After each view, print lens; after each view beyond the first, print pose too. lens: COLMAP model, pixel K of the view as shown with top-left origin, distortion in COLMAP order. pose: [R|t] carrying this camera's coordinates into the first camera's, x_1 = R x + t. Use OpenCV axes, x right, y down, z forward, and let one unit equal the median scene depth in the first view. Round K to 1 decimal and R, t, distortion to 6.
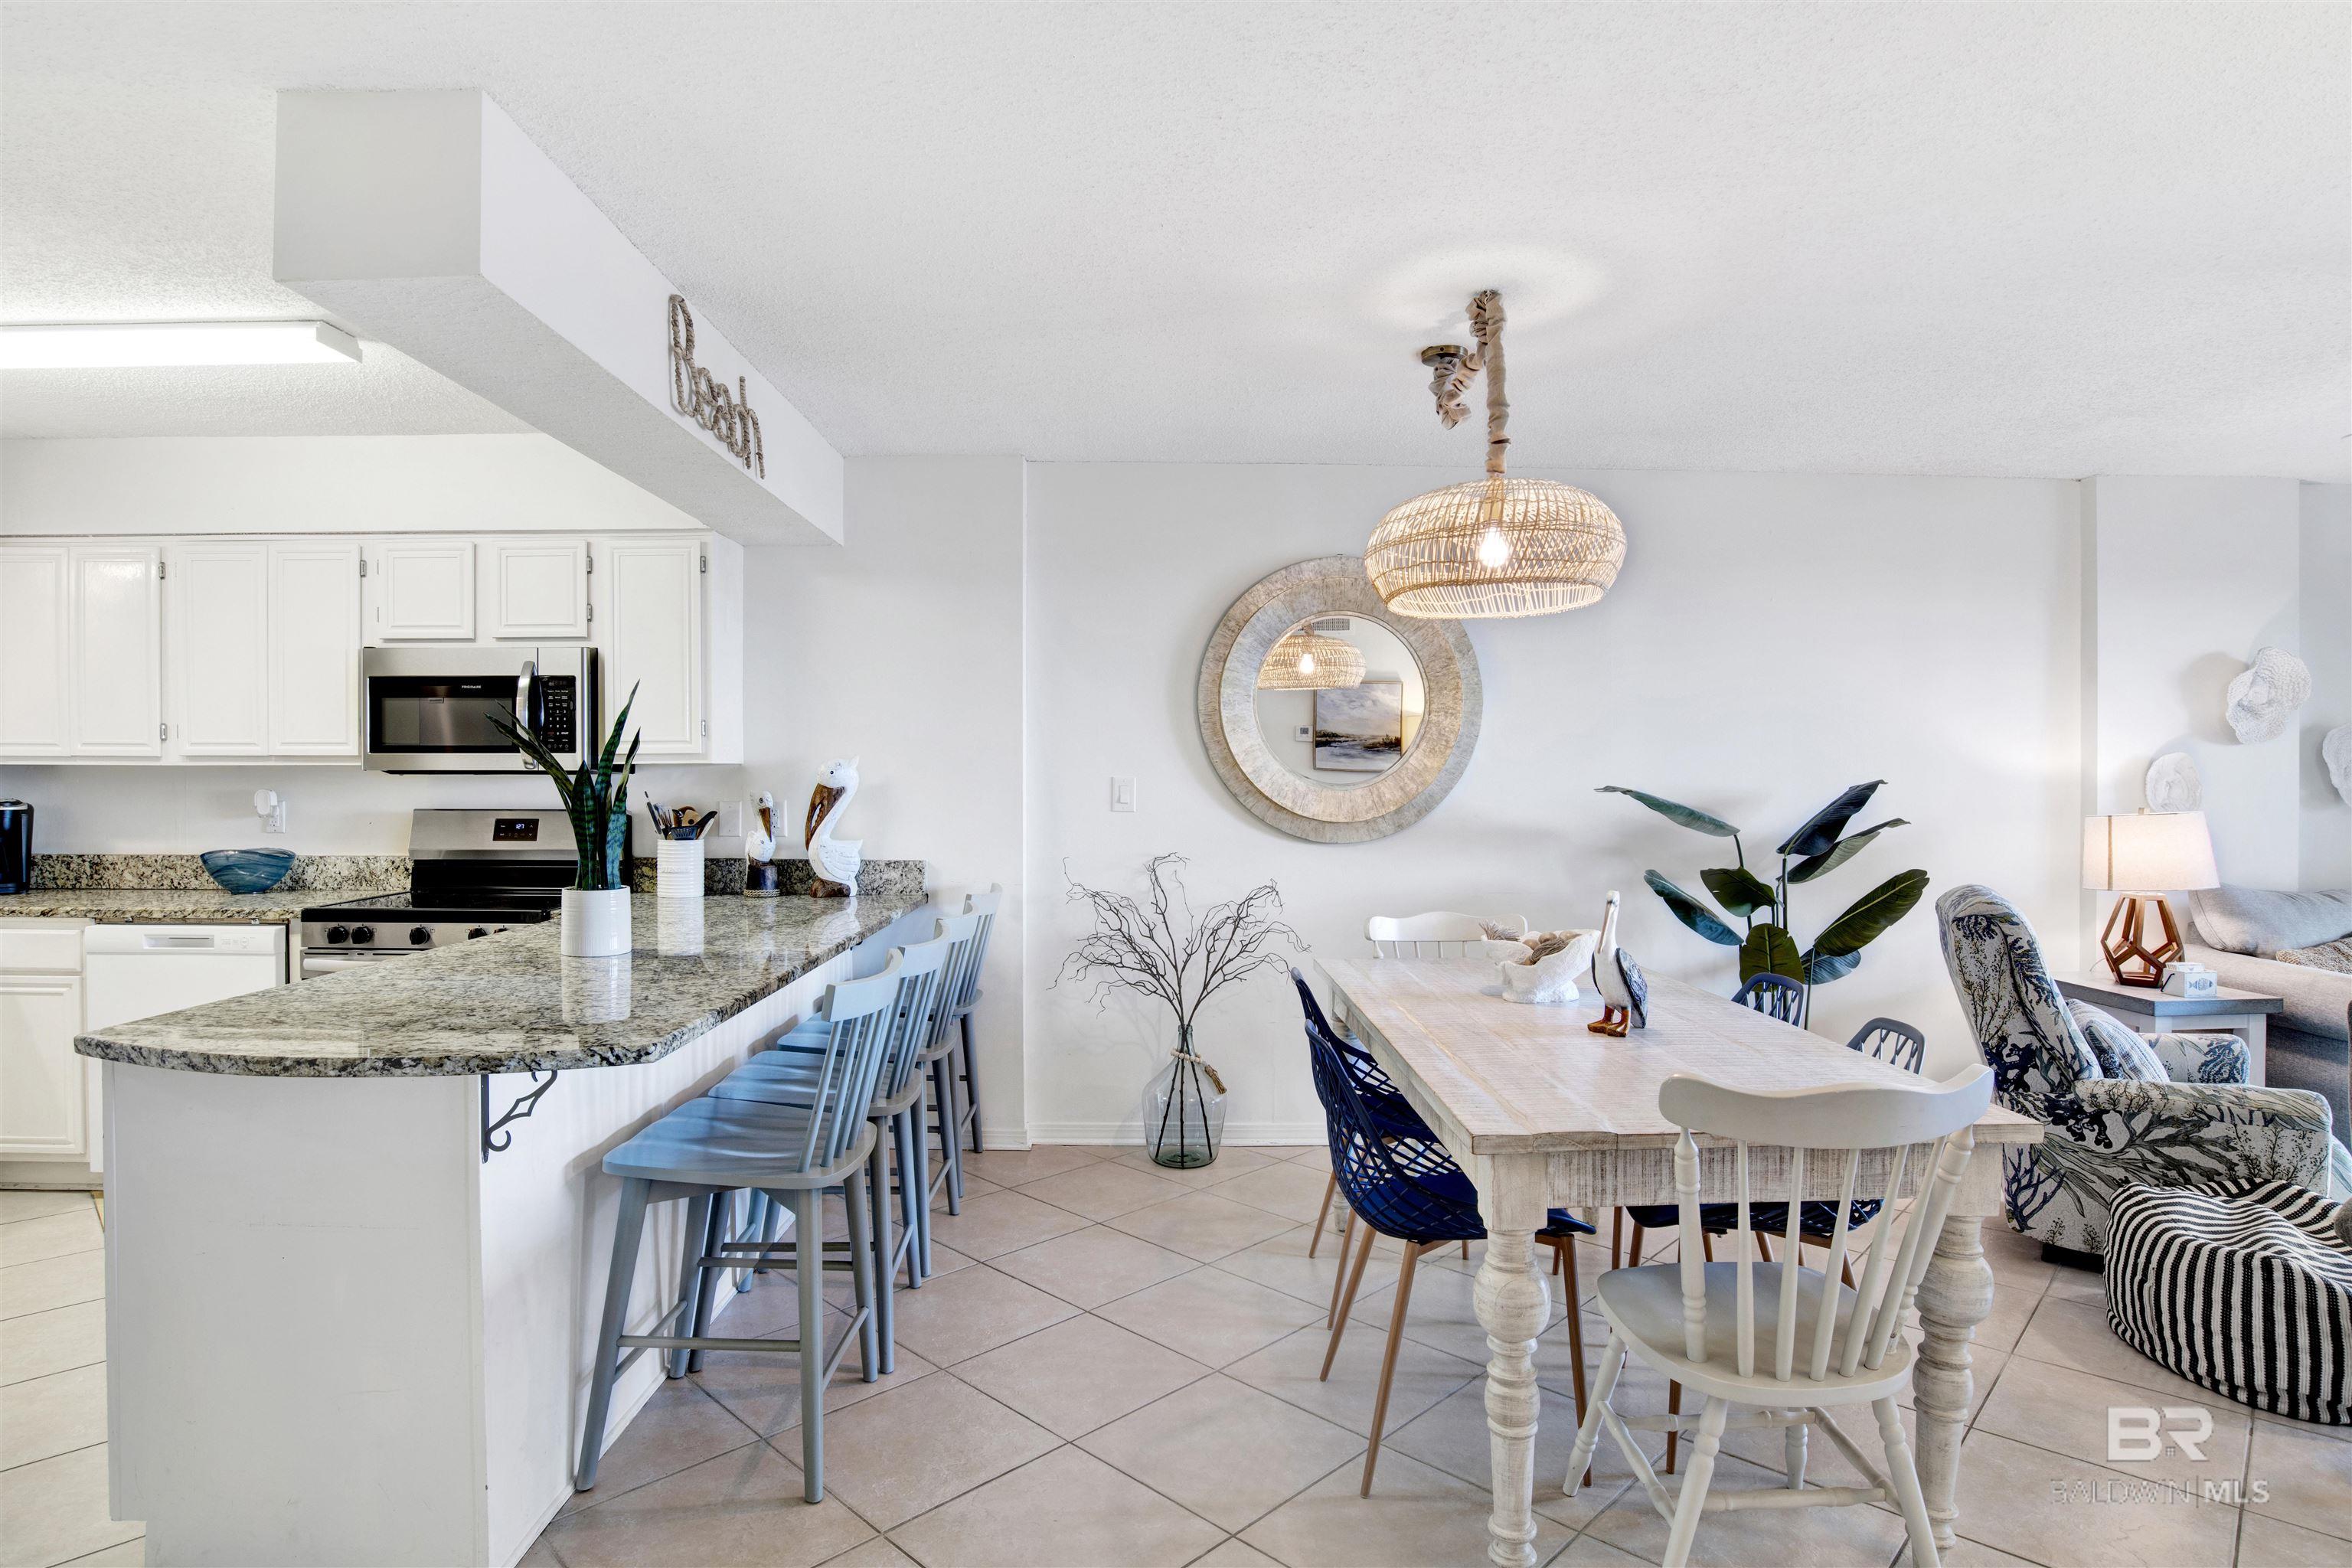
lens RADIAL K [[1235.2, 0, 1168.7], [0, 1235.2, 775.8], [0, 0, 1]] dist [-0.093382, 0.039170]
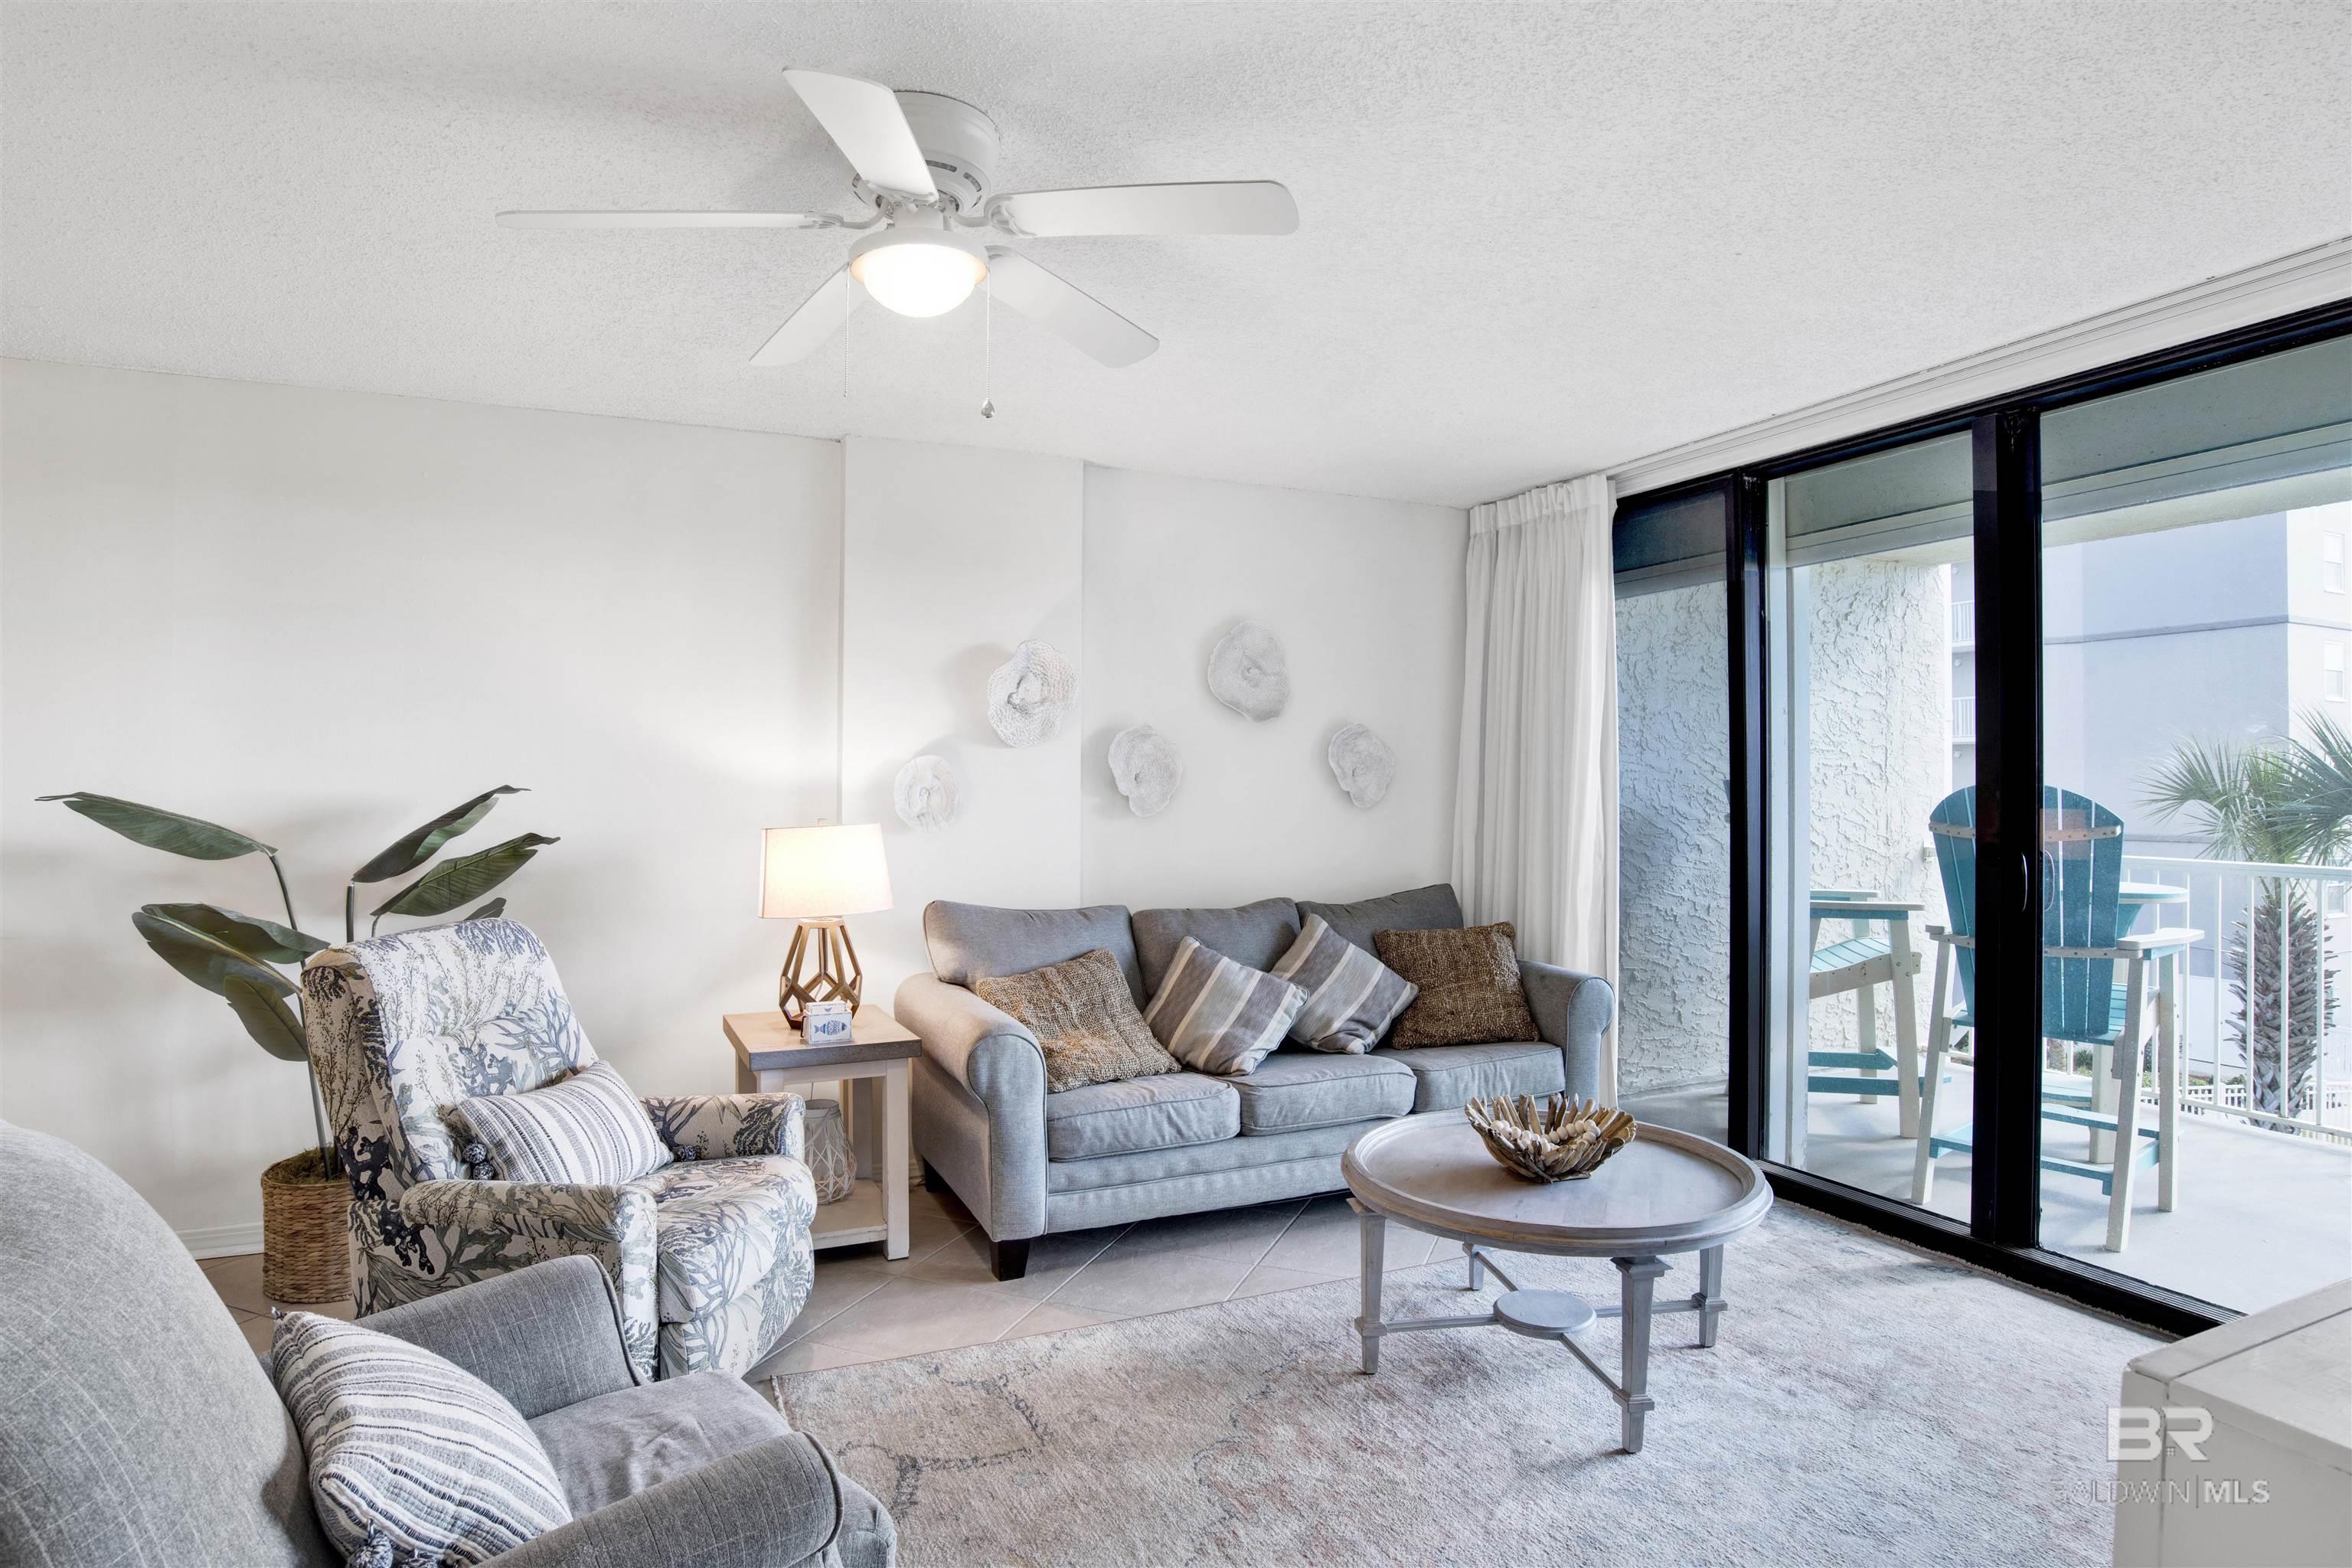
lens RADIAL K [[1235.2, 0, 1168.7], [0, 1235.2, 775.8], [0, 0, 1]] dist [-0.093382, 0.039170]
pose [[0.922342, 0.003187, 0.386361, 0.726636], [-0.001980, 0.999992, -0.003522, -0.001421], [-0.386369, 0.002484, 0.922341, 0.087326]]
